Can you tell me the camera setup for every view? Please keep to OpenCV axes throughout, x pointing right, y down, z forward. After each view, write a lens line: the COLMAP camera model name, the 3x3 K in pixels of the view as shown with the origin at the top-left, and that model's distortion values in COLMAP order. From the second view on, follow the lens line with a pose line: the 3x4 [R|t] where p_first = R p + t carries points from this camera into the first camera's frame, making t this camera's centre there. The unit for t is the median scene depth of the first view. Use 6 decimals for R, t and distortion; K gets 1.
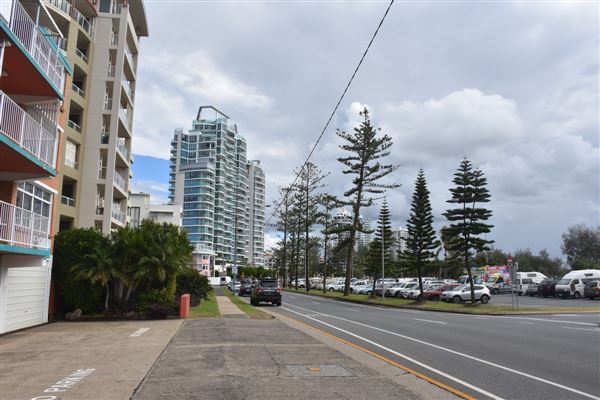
lens RADIAL K [[468.6, 0, 296.7], [0, 468.6, 202.6], [0, 0, 1]] dist [-0.149296, 0.107124]
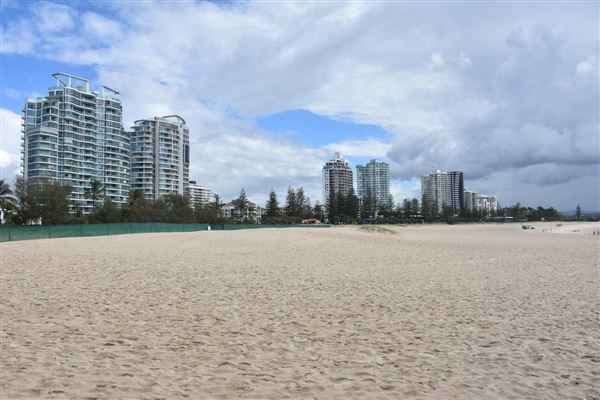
lens RADIAL K [[468.4, 0, 300.3], [0, 468.4, 212.2], [0, 0, 1]] dist [-0.167998, 0.115467]
pose [[0.974138, -0.027175, -0.224314, 0.628340], [0.056186, 0.990692, 0.123983, 0.017741], [0.218857, -0.133380, 0.966598, 0.075821]]
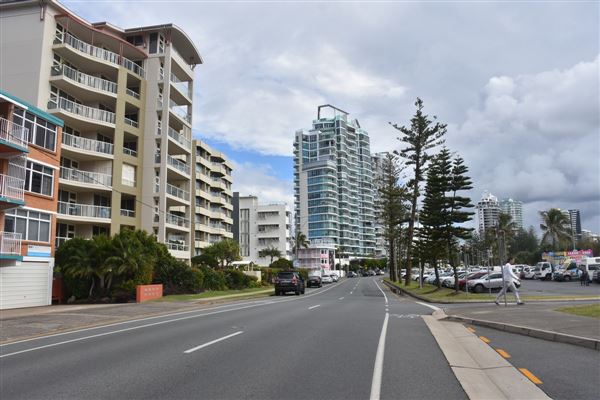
lens RADIAL K [[468.6, 0, 296.7], [0, 468.6, 202.6], [0, 0, 1]] dist [-0.149296, 0.107124]
pose [[0.946392, -0.067358, -0.315918, 0.064101], [0.072344, 0.997371, 0.004066, -0.000625], [0.314814, -0.026703, 0.948778, -0.009847]]
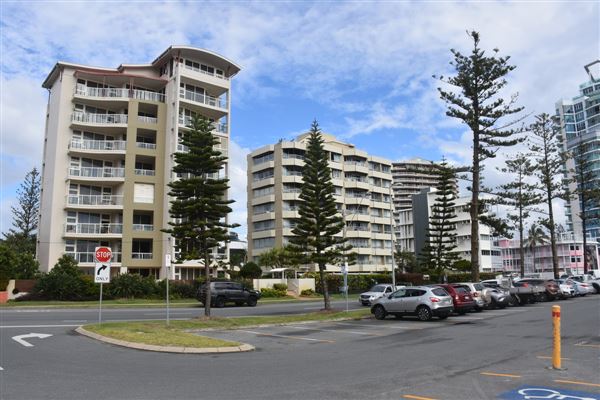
lens RADIAL K [[468.6, 0, 296.7], [0, 468.6, 202.6], [0, 0, 1]] dist [-0.149296, 0.107124]
pose [[0.511672, -0.153992, -0.845268, 0.178610], [0.156352, 0.984069, -0.084633, 0.022103], [0.844835, -0.088855, 0.527597, 0.126261]]
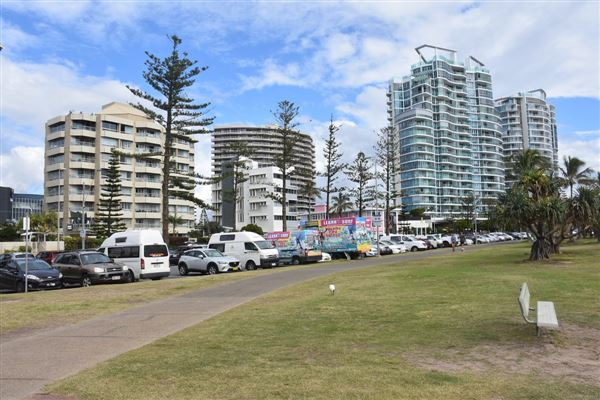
lens RADIAL K [[480.7, 0, 308.7], [0, 480.7, 202.4], [0, 0, 1]] dist [-0.154798, 0.114266]
pose [[0.711603, -0.069004, -0.699184, 0.286231], [0.136692, 0.989747, 0.041439, 0.027640], [0.689156, -0.125061, 0.713739, 0.168460]]
